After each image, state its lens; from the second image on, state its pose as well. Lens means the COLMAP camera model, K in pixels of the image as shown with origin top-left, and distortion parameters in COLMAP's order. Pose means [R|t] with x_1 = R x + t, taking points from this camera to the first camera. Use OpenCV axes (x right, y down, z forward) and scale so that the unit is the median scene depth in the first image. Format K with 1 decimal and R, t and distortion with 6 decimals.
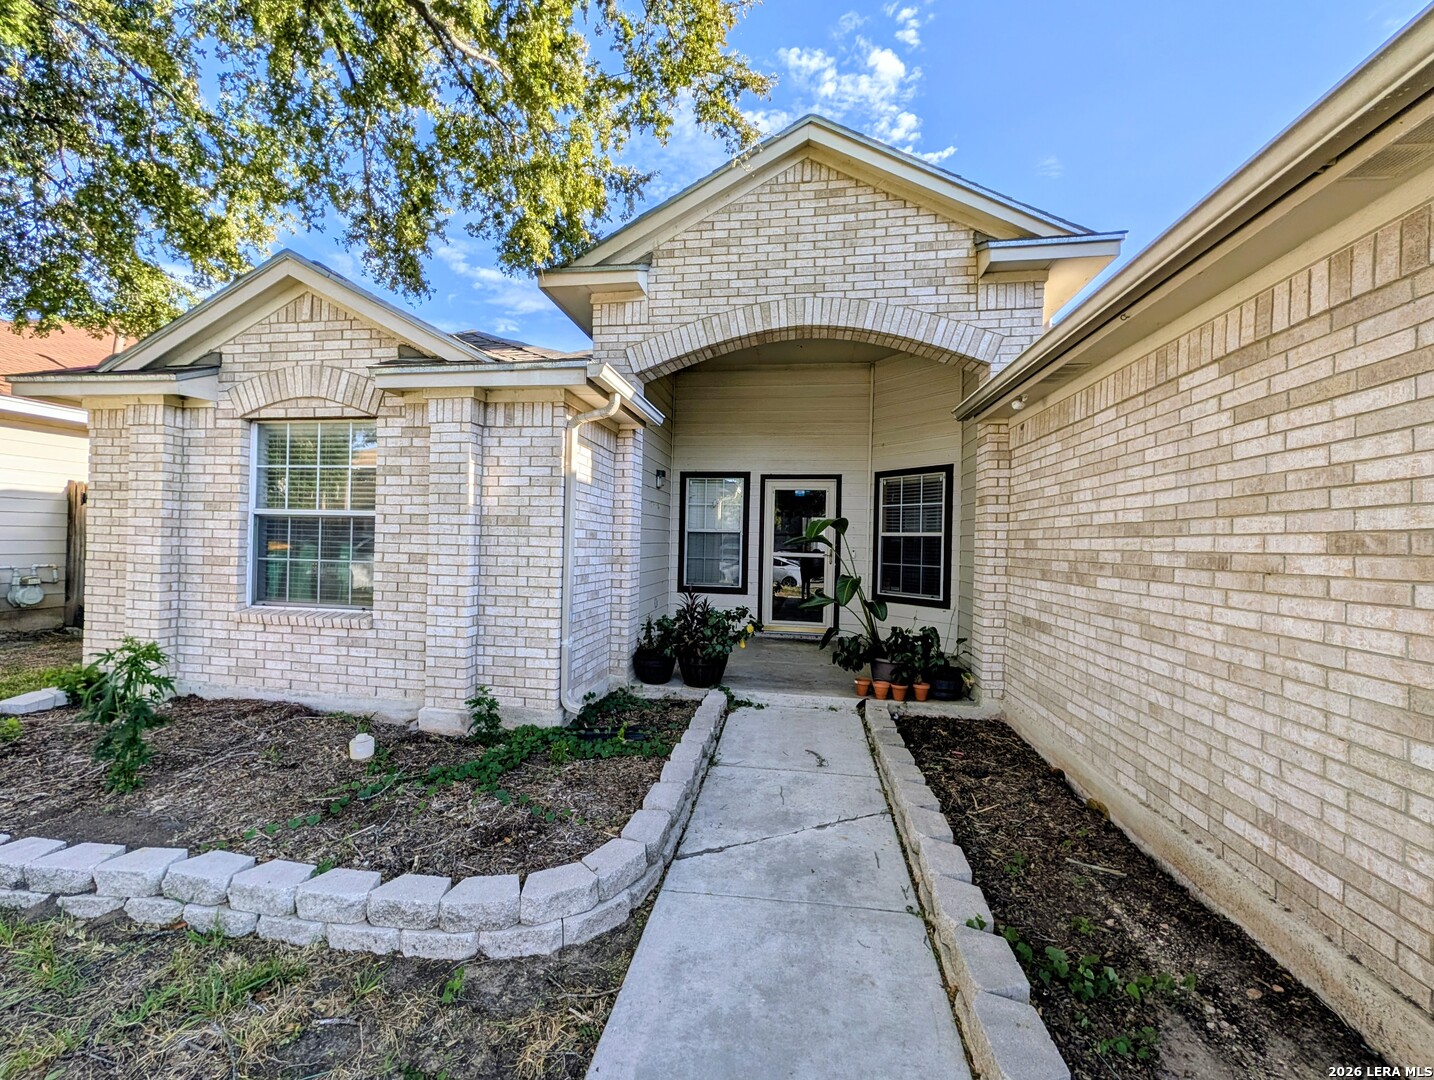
lens RADIAL K [[559.6, 0, 714.5], [0, 559.6, 544.7], [0, 0, 1]] dist [0.000972, 0.000160]
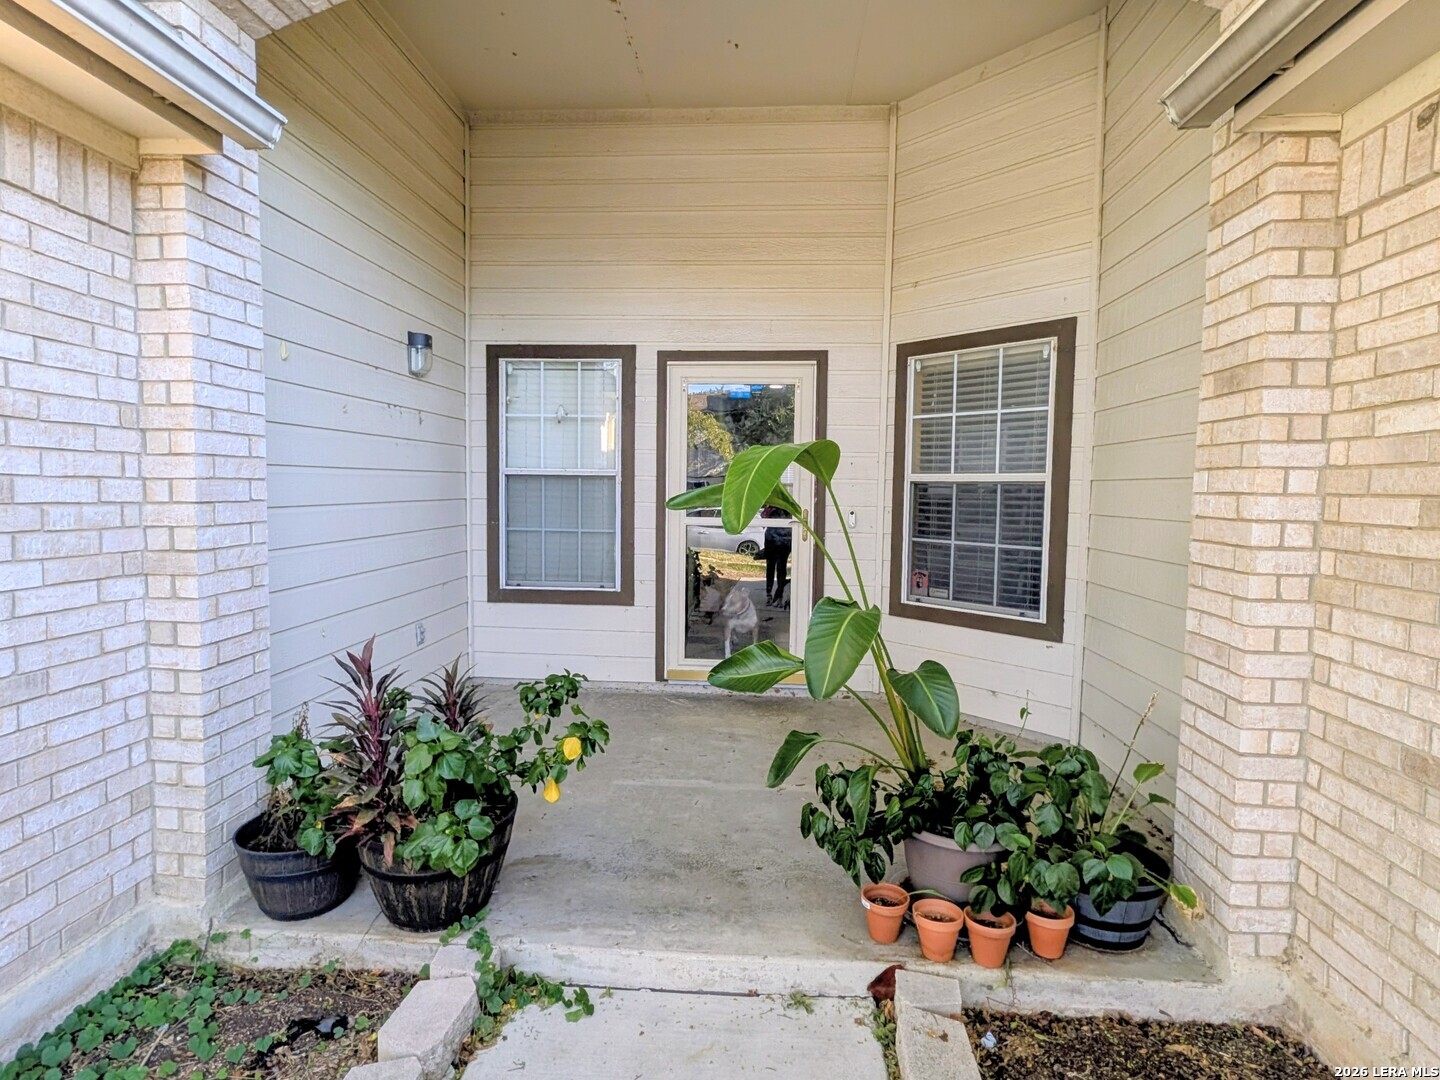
lens RADIAL K [[749.8, 0, 723.8], [0, 749.8, 537.8], [0, 0, 1]] dist [-0.001588, -0.000538]
pose [[0.996382, -0.013178, 0.083964, 0.110361], [0.007775, 0.997897, 0.064354, -0.012262], [-0.084635, -0.063468, 0.994389, 0.478743]]
